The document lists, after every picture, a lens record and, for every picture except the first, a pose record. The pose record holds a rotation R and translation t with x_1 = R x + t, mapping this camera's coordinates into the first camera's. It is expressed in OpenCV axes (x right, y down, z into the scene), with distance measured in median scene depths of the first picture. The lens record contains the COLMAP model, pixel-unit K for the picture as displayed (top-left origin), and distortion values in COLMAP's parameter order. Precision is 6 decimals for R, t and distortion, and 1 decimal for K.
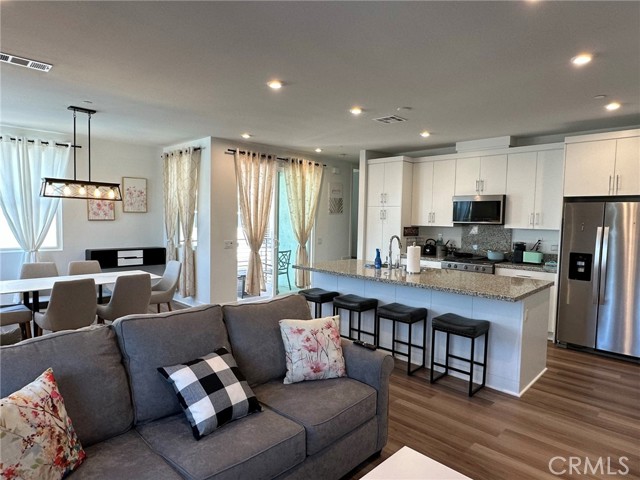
lens RADIAL K [[385.7, 0, 321.2], [0, 385.7, 238.9], [0, 0, 1]] dist [-0.001374, -0.000950]
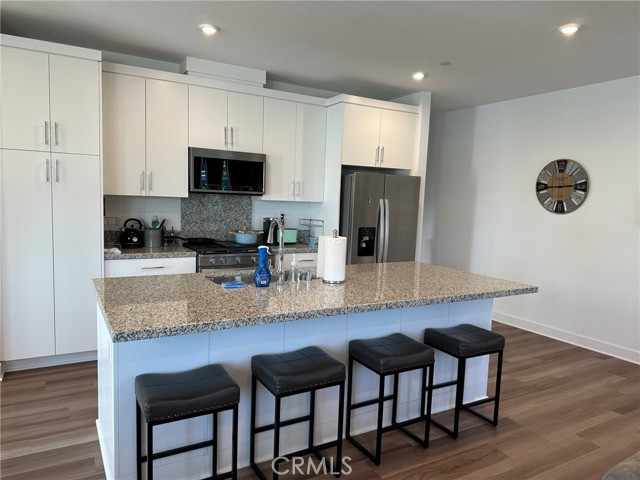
lens RADIAL K [[450.3, 0, 319.7], [0, 450.3, 246.9], [0, 0, 1]] dist [0.024544, -0.008861]
pose [[0.271725, -0.116246, 0.955328, -0.313627], [0.017944, 0.993117, 0.115740, -0.034872], [-0.962208, -0.014307, 0.271941, 0.634984]]
